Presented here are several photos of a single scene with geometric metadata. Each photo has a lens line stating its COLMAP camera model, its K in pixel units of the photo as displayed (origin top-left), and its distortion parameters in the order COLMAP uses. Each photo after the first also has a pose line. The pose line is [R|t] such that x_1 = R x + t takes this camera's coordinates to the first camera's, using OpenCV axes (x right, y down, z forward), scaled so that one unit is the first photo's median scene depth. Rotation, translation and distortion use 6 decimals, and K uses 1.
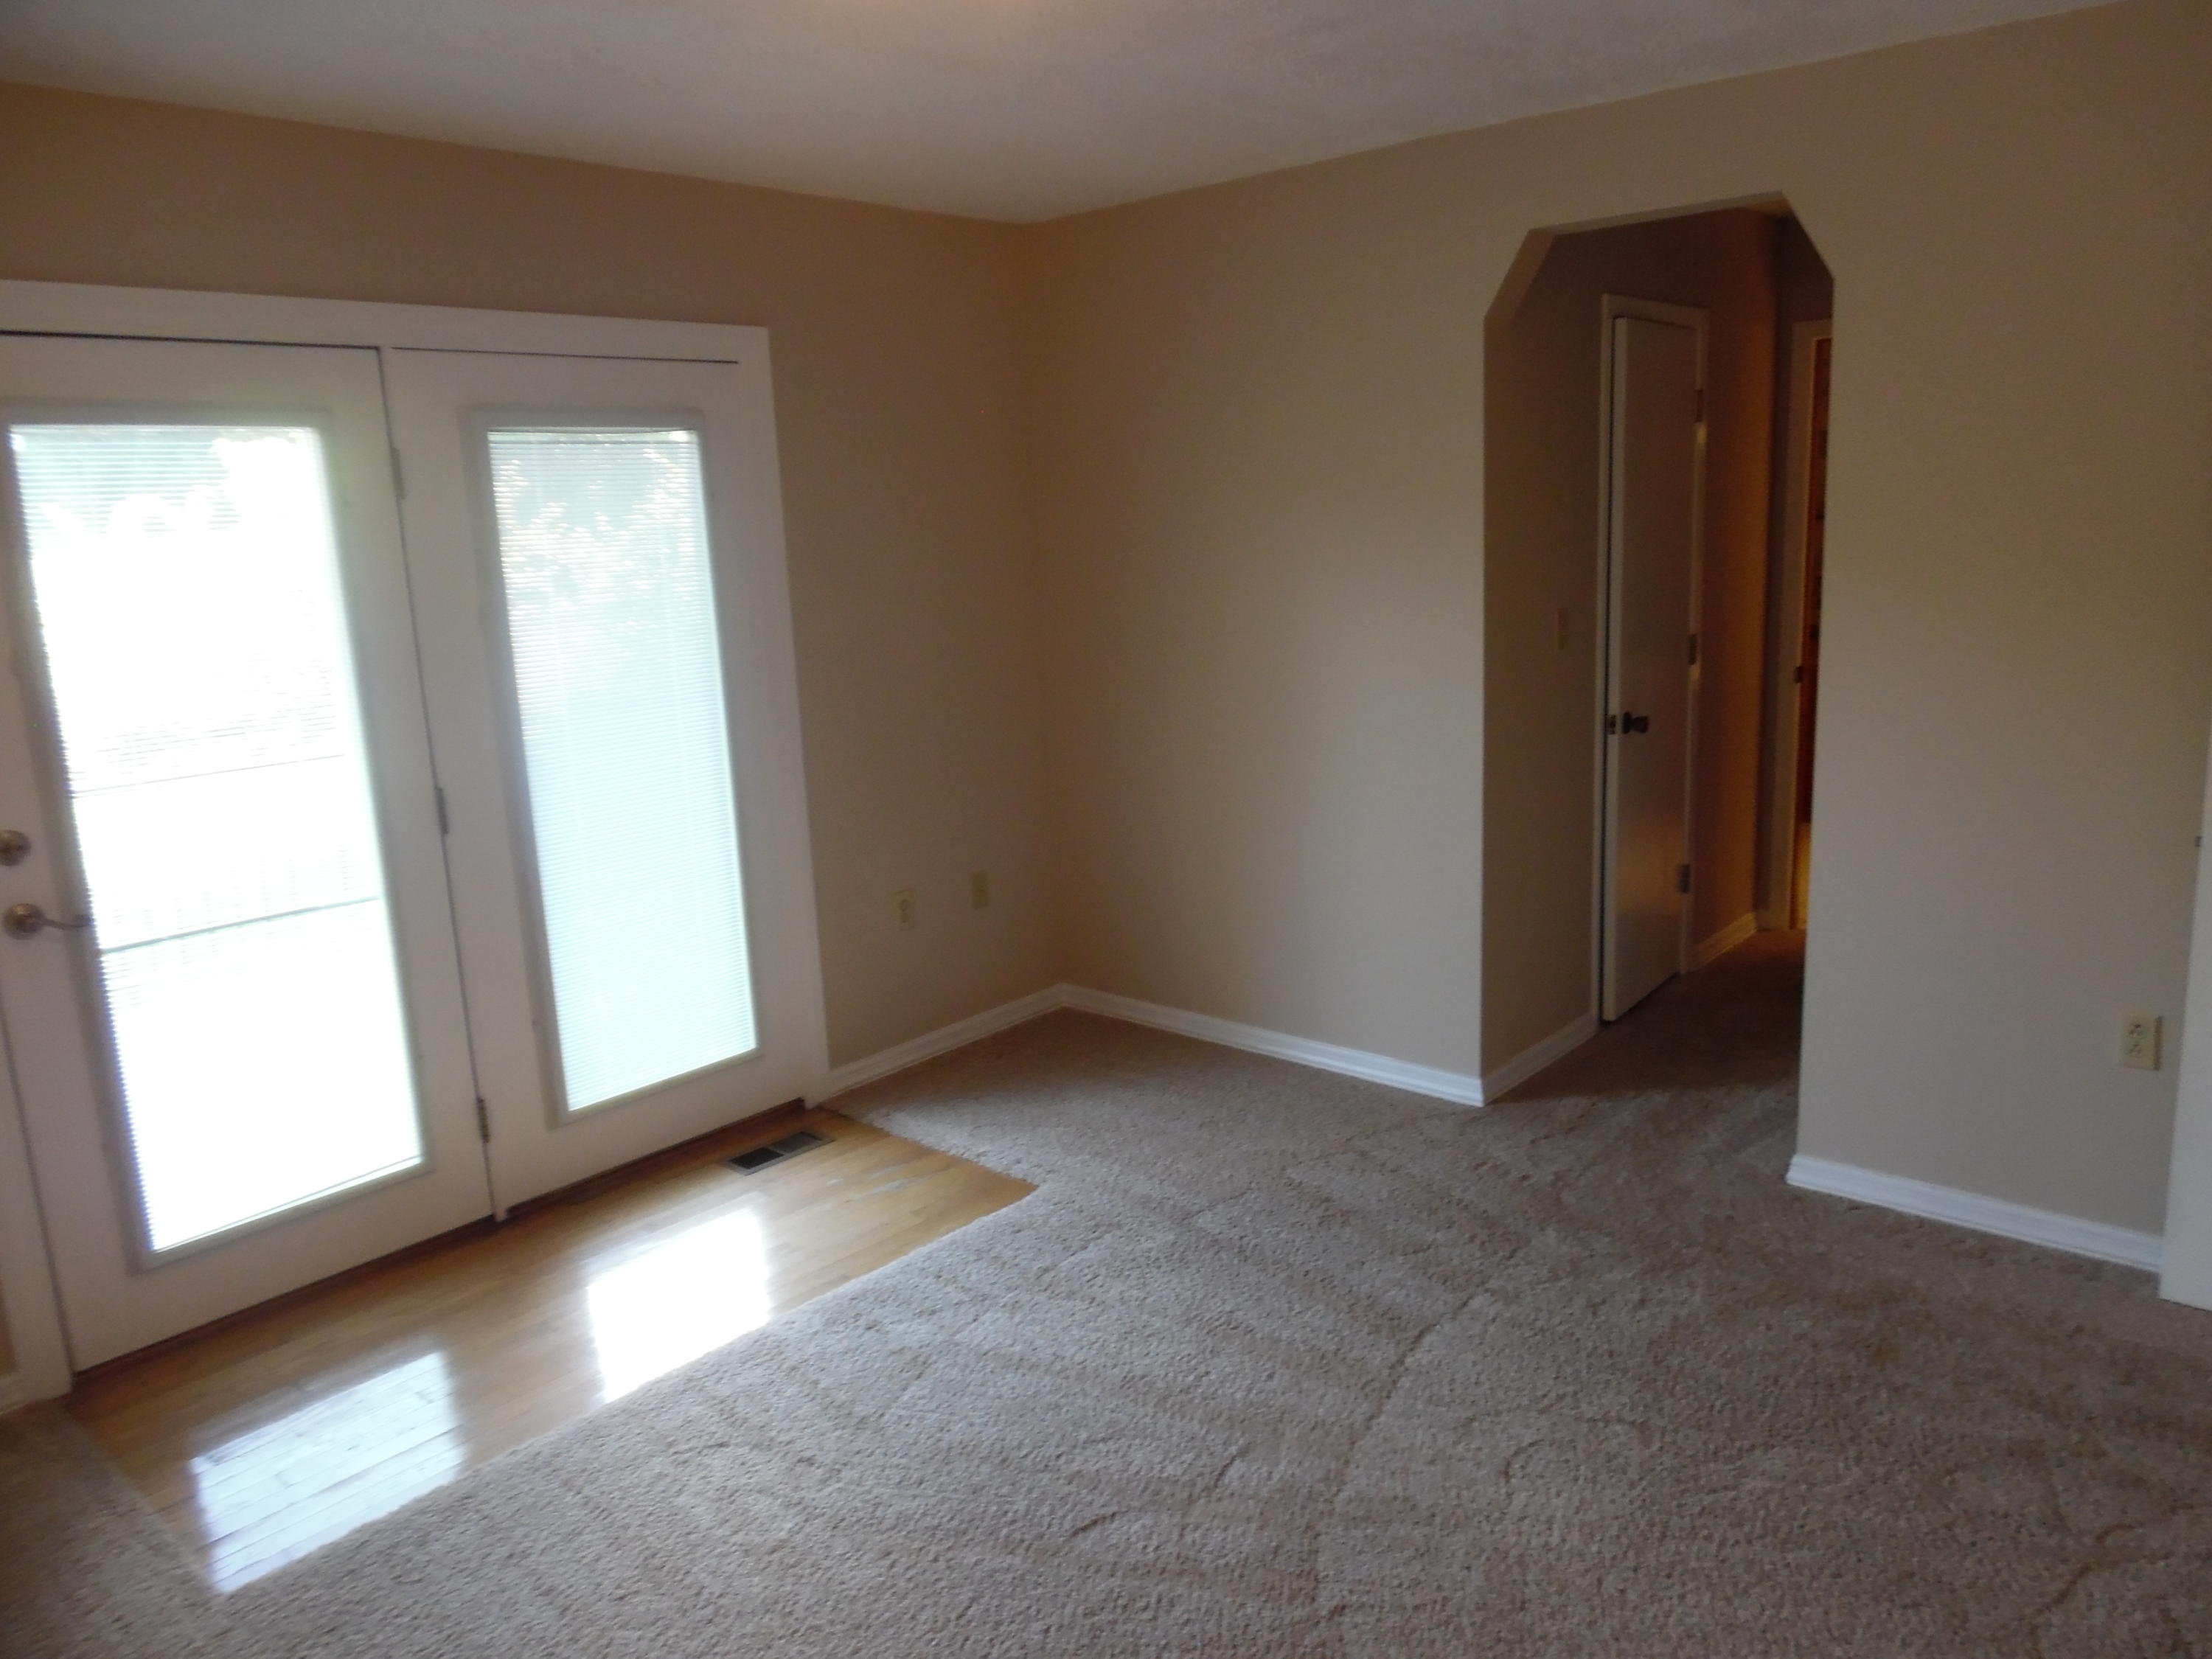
lens RADIAL K [[1556.9, 0, 1101.8], [0, 1556.9, 834.4], [0, 0, 1]] dist [-0.008980, -0.022551]
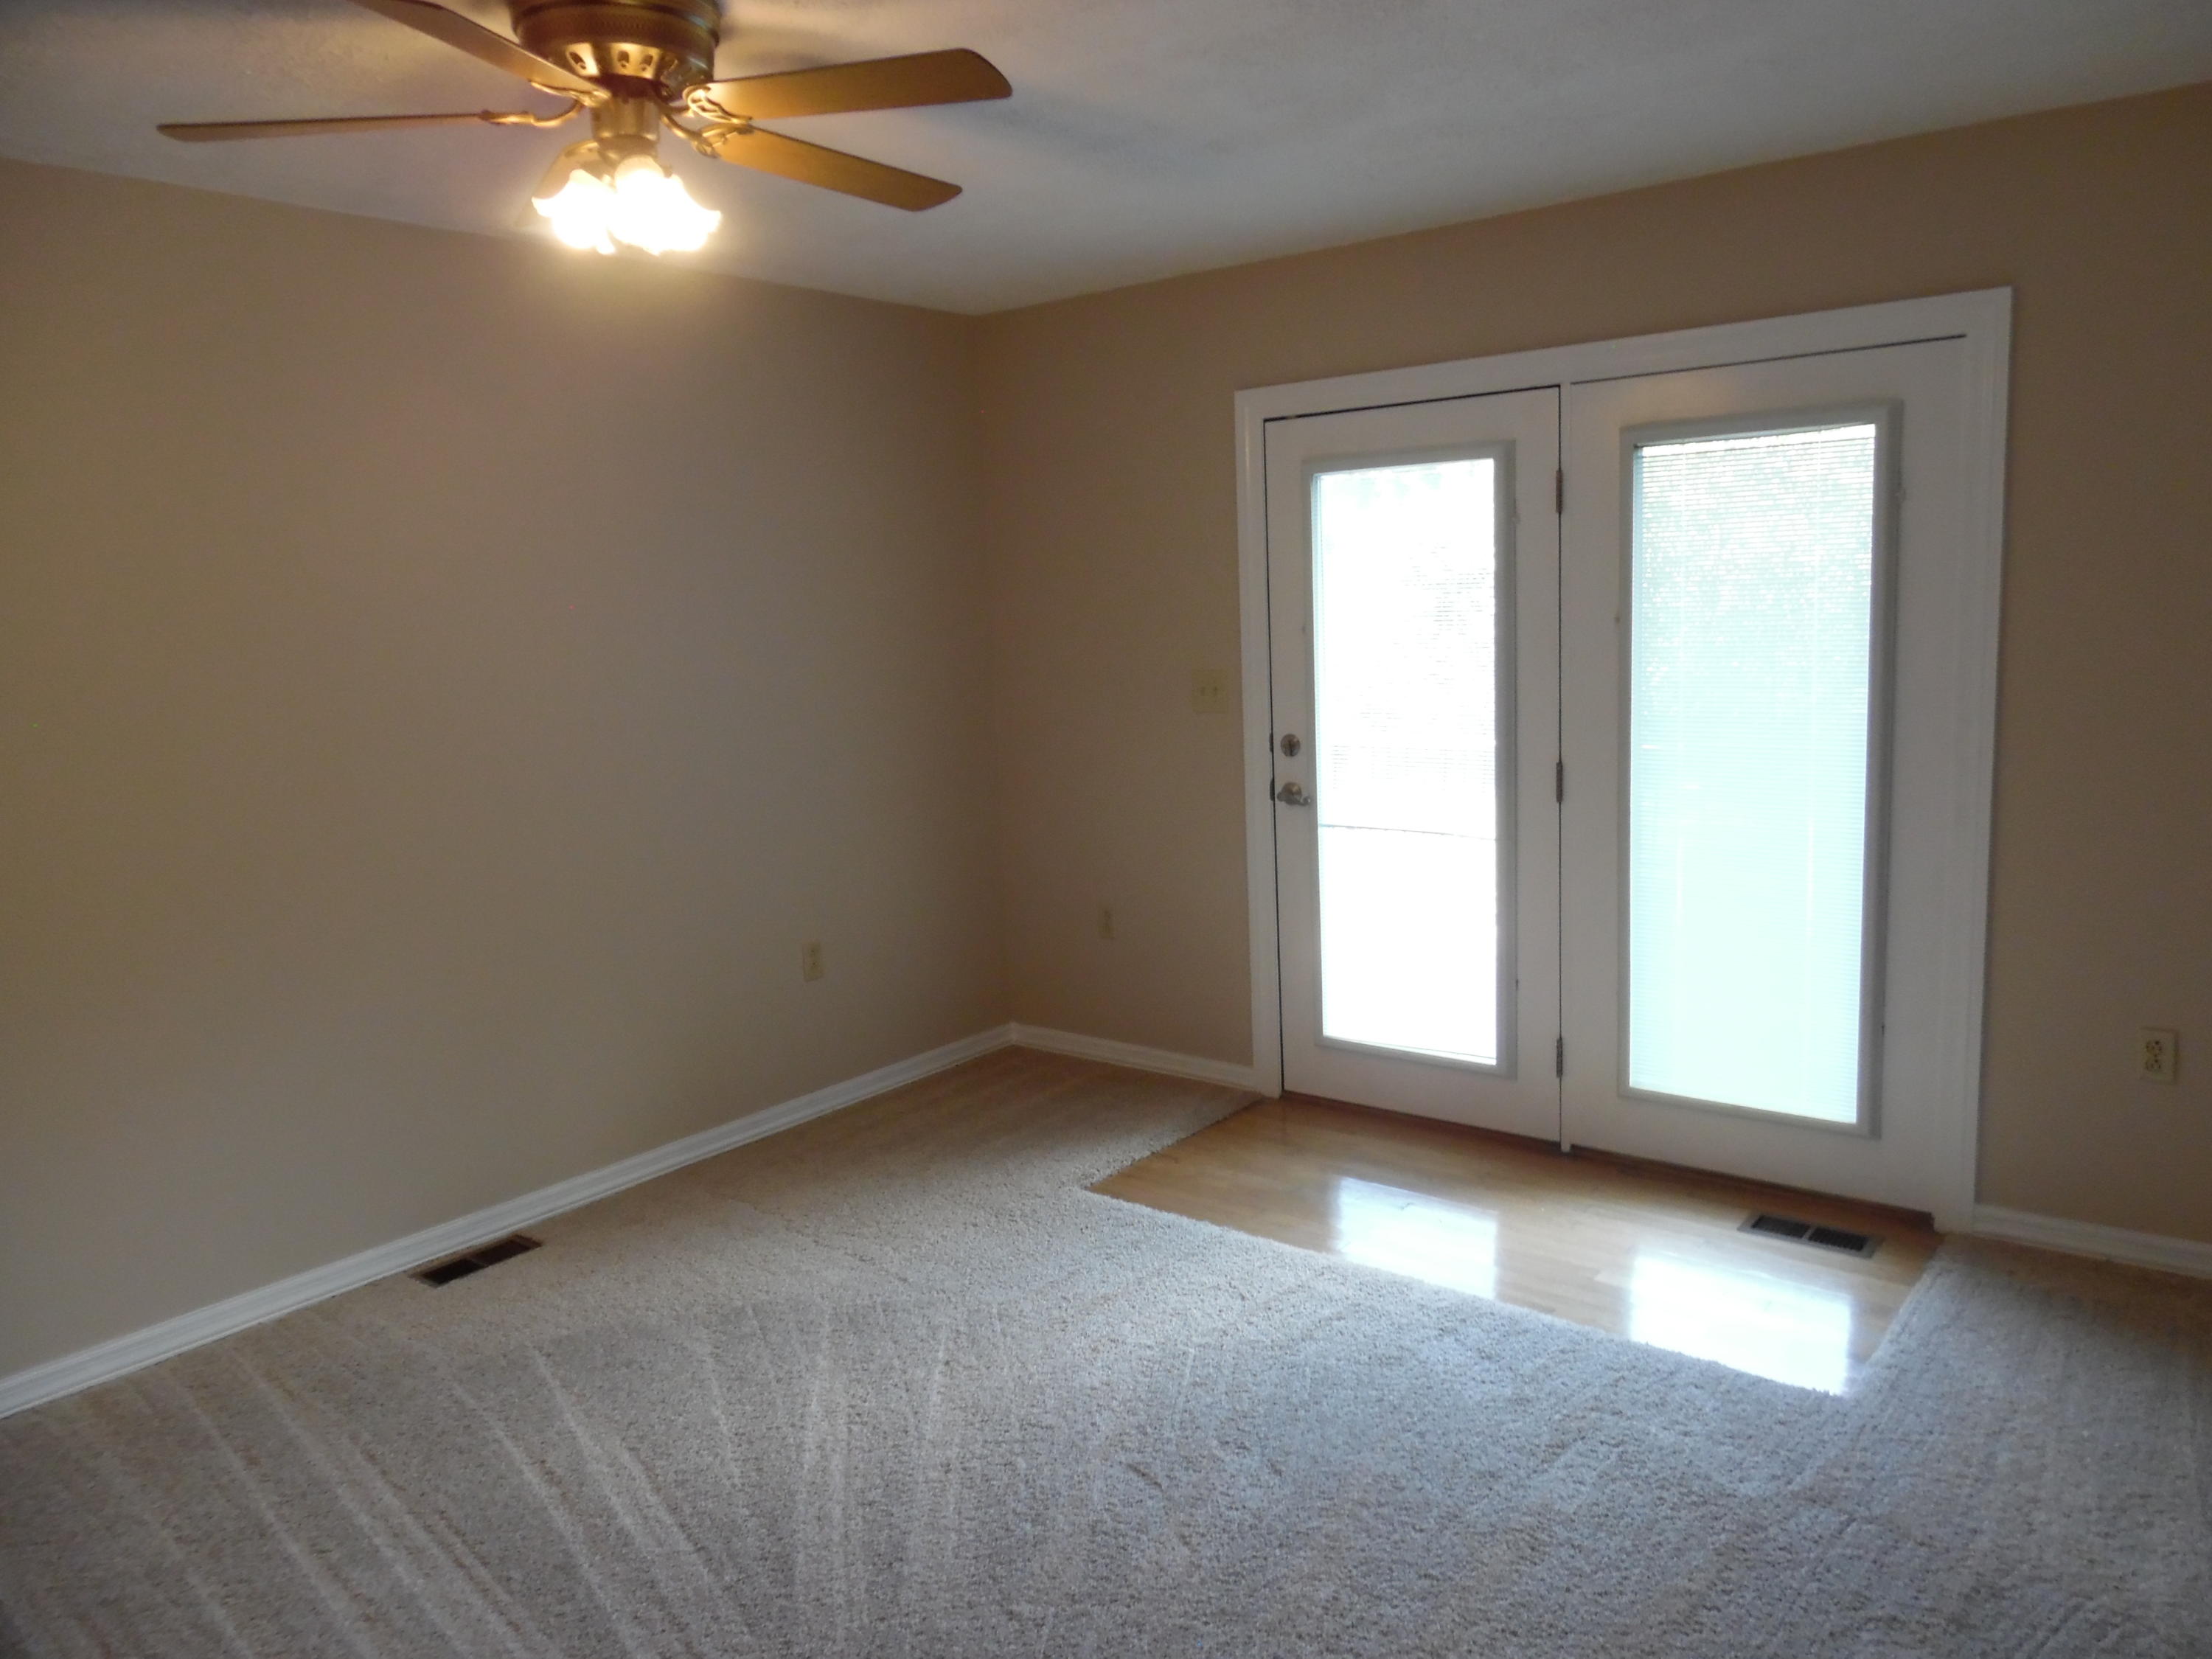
lens RADIAL K [[1556.9, 0, 1101.8], [0, 1556.9, 834.4], [0, 0, 1]] dist [-0.008980, -0.022551]
pose [[0.040218, 0.196101, -0.979759, 0.697420], [-0.161053, 0.969003, 0.187337, -0.138906], [0.986126, 0.150258, 0.070554, 0.585361]]
